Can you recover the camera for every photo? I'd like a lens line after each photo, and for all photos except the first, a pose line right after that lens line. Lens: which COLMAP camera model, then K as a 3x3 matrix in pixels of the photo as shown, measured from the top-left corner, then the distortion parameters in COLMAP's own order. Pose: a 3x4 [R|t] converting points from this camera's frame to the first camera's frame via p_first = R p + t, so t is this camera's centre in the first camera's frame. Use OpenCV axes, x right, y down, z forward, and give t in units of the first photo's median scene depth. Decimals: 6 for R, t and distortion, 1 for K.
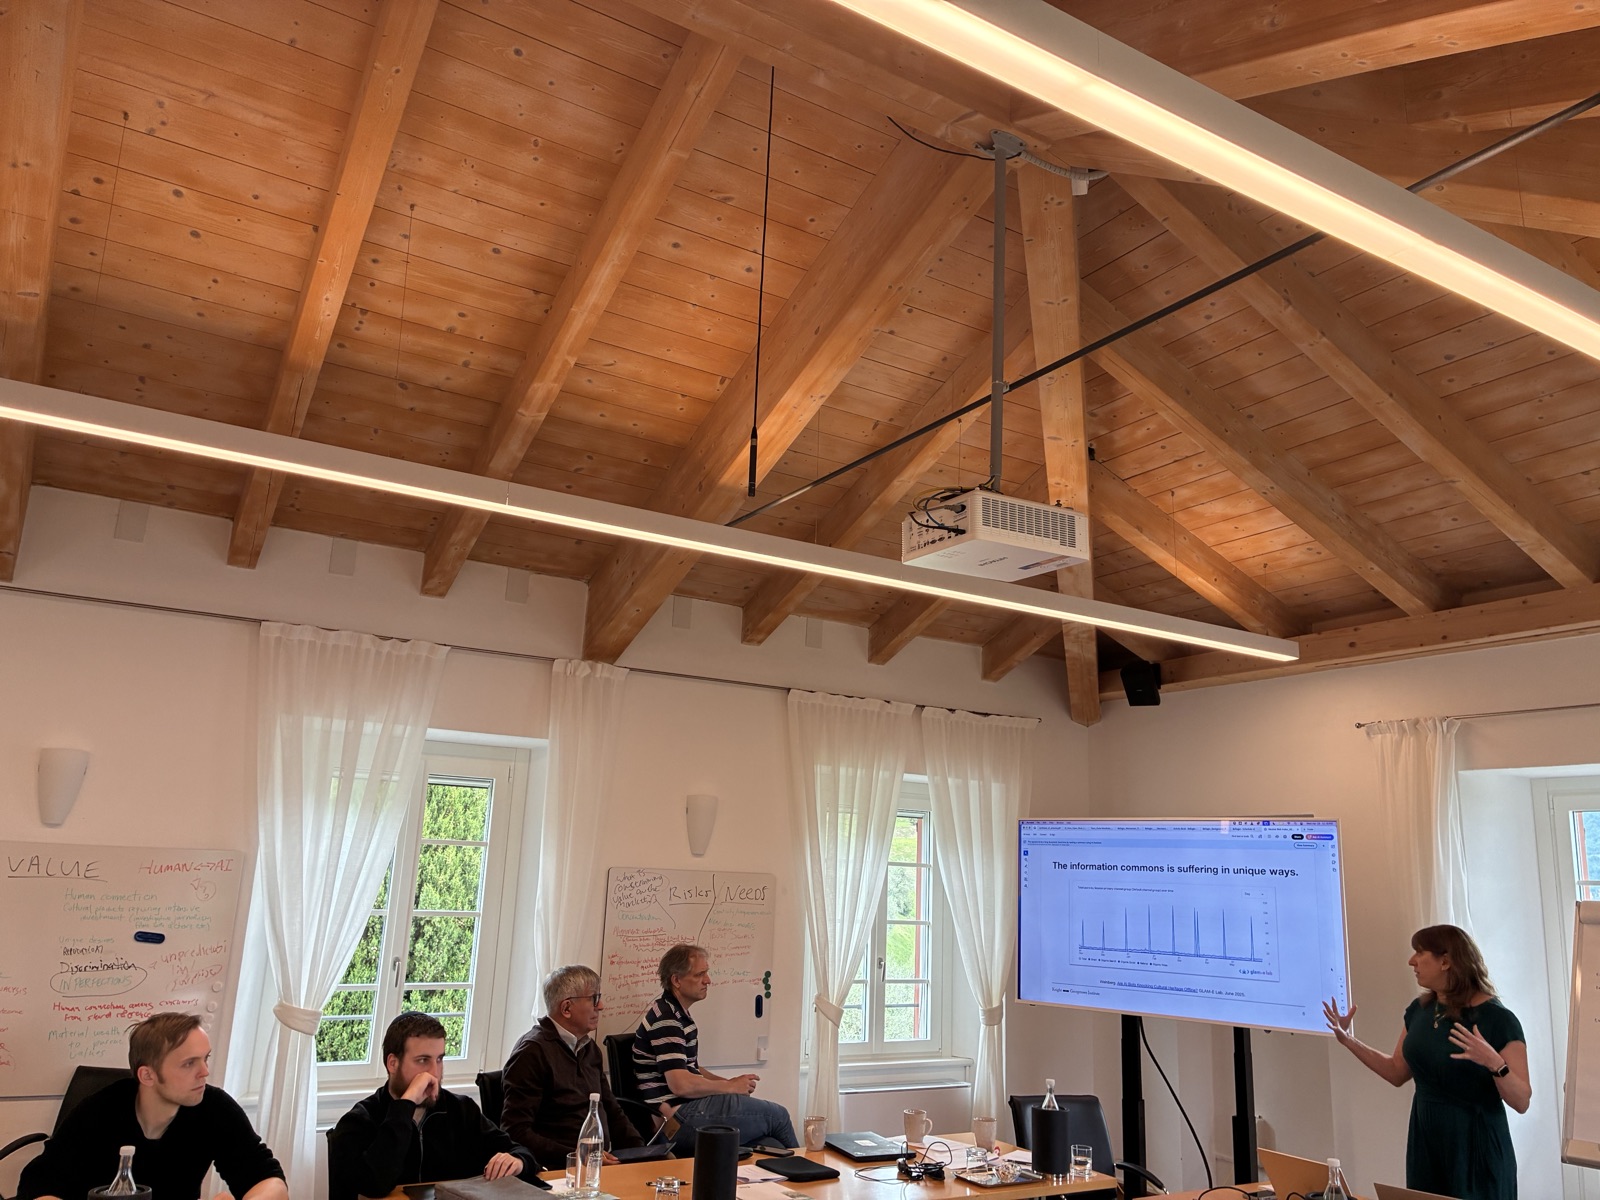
lens RADIAL K [[1220.3, 0, 825.6], [0, 1220.3, 594.8], [0, 0, 1]] dist [0.038055, -0.004787]
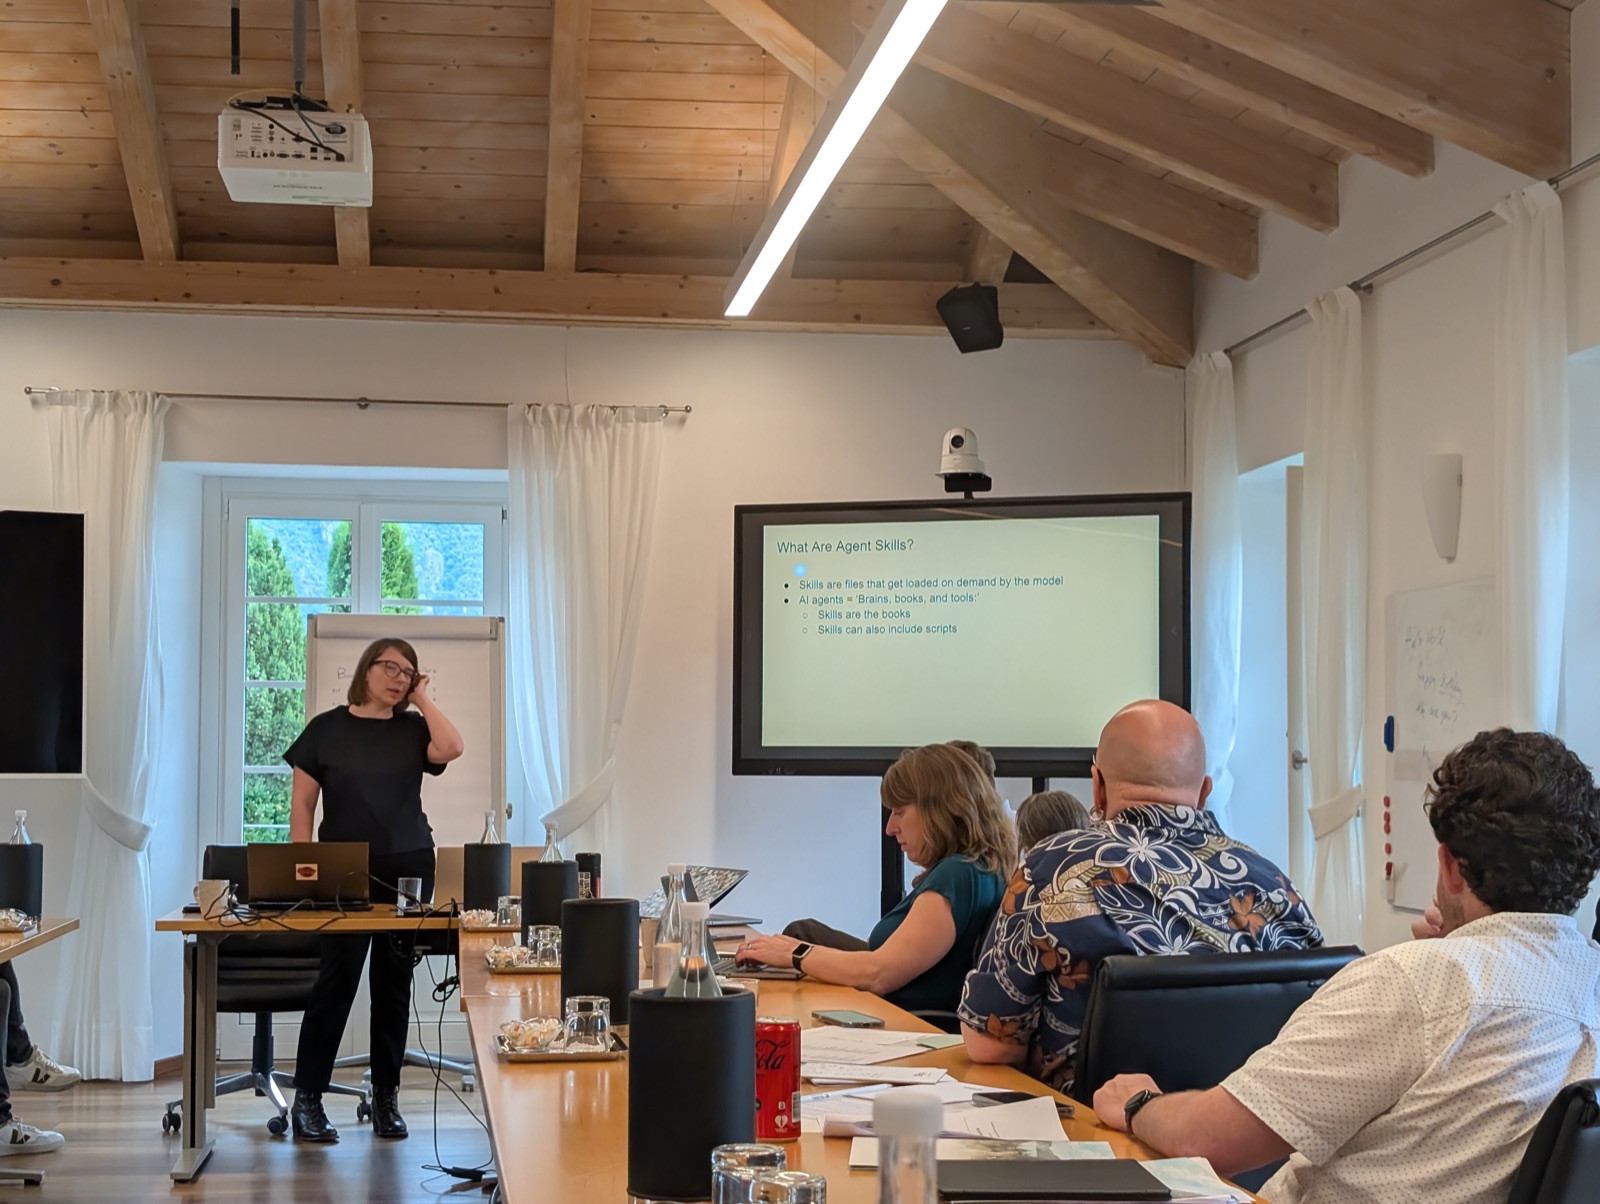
lens RADIAL K [[2449.6, 0, 757.8], [0, 2449.6, 659.7], [0, 0, 1]] dist [0.236020, -1.030765]
pose [[0.422085, -0.000496, 0.906556, -0.787530], [-0.197274, 0.975986, 0.092384, 0.043490], [-0.884832, -0.217834, 0.411851, -0.036365]]
